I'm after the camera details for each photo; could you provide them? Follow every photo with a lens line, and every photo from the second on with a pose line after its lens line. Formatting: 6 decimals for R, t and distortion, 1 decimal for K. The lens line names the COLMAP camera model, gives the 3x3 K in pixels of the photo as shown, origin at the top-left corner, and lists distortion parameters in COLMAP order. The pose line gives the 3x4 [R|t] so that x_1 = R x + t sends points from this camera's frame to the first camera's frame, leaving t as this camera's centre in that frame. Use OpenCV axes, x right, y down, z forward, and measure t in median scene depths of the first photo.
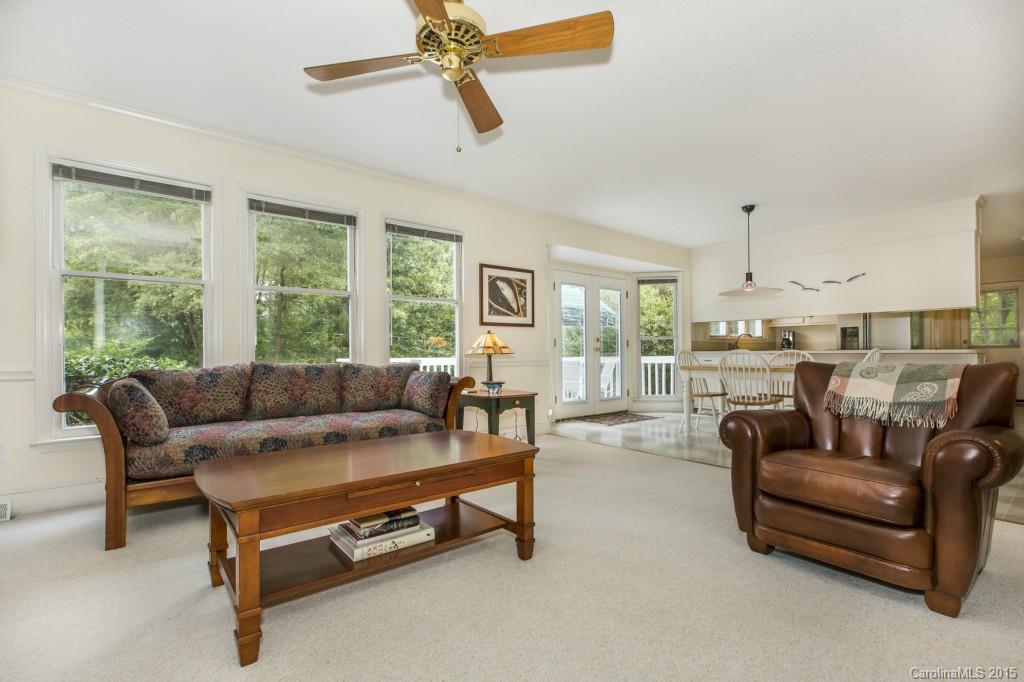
lens RADIAL K [[464.5, 0, 504.3], [0, 464.5, 347.7], [0, 0, 1]] dist [0.001232, 0.000140]
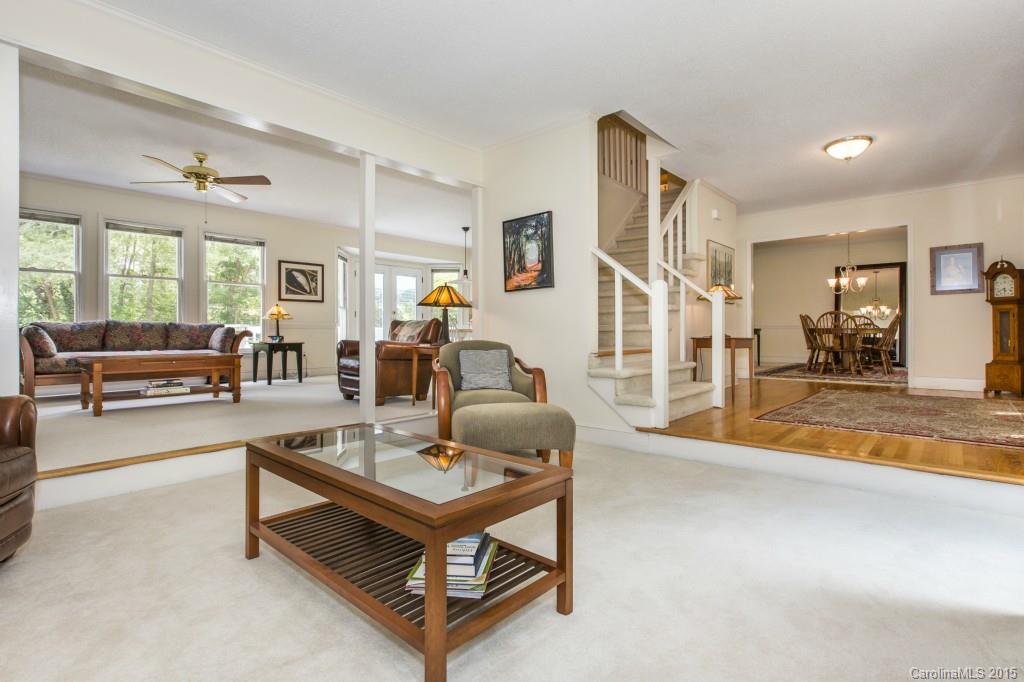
lens RADIAL K [[492.6, 0, 511.9], [0, 492.6, 330.2], [0, 0, 1]] dist [0.000563, -0.000346]
pose [[0.986829, 0.005987, 0.161655, 0.414731], [-0.007629, 0.999925, 0.009537, 0.025240], [-0.161586, -0.010644, 0.986801, -0.673679]]
